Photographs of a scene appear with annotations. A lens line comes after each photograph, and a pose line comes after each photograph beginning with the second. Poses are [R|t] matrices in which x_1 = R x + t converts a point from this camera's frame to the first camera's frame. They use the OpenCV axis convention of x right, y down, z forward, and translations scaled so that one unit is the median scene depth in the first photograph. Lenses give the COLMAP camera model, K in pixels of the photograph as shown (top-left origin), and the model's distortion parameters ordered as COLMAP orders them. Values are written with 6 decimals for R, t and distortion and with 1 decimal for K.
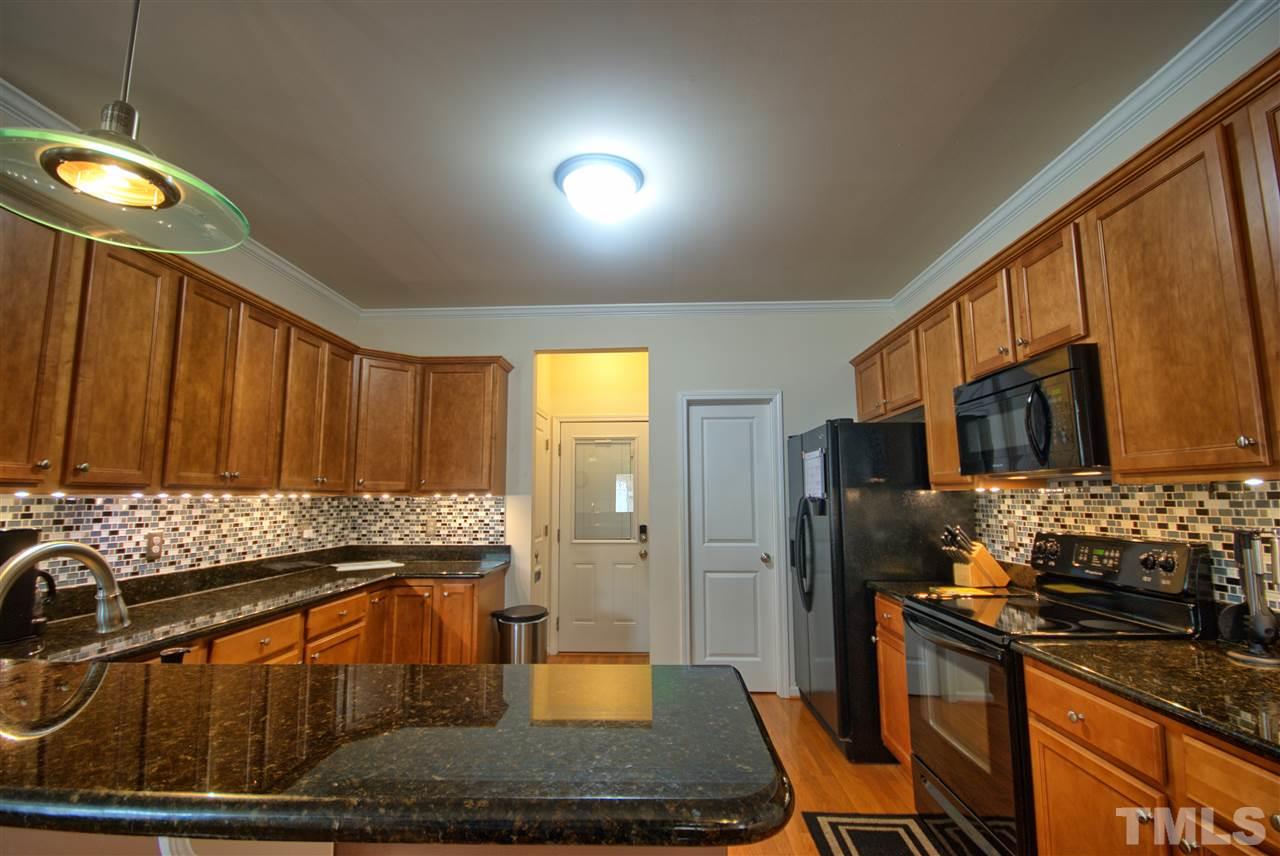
lens RADIAL K [[555.8, 0, 639.8], [0, 555.8, 432.9], [0, 0, 1]] dist [0.018731, -0.015581]
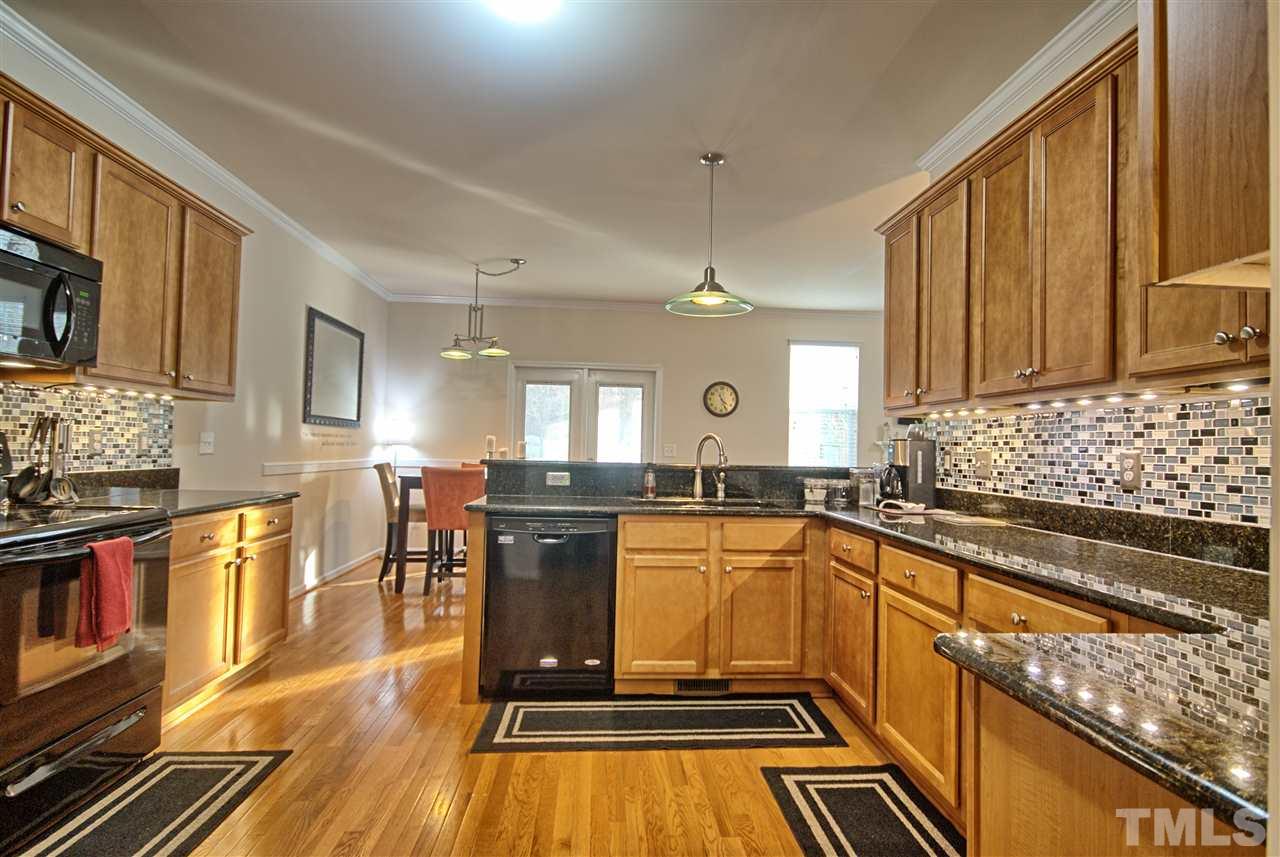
lens RADIAL K [[555.8, 0, 639.8], [0, 555.8, 433.4], [0, 0, 1]] dist [0.018731, -0.015581]
pose [[-0.992734, -0.020705, -0.118534, -0.129855], [-0.004159, 0.990401, -0.138163, 0.220383], [0.120257, -0.136666, -0.983291, 1.413994]]
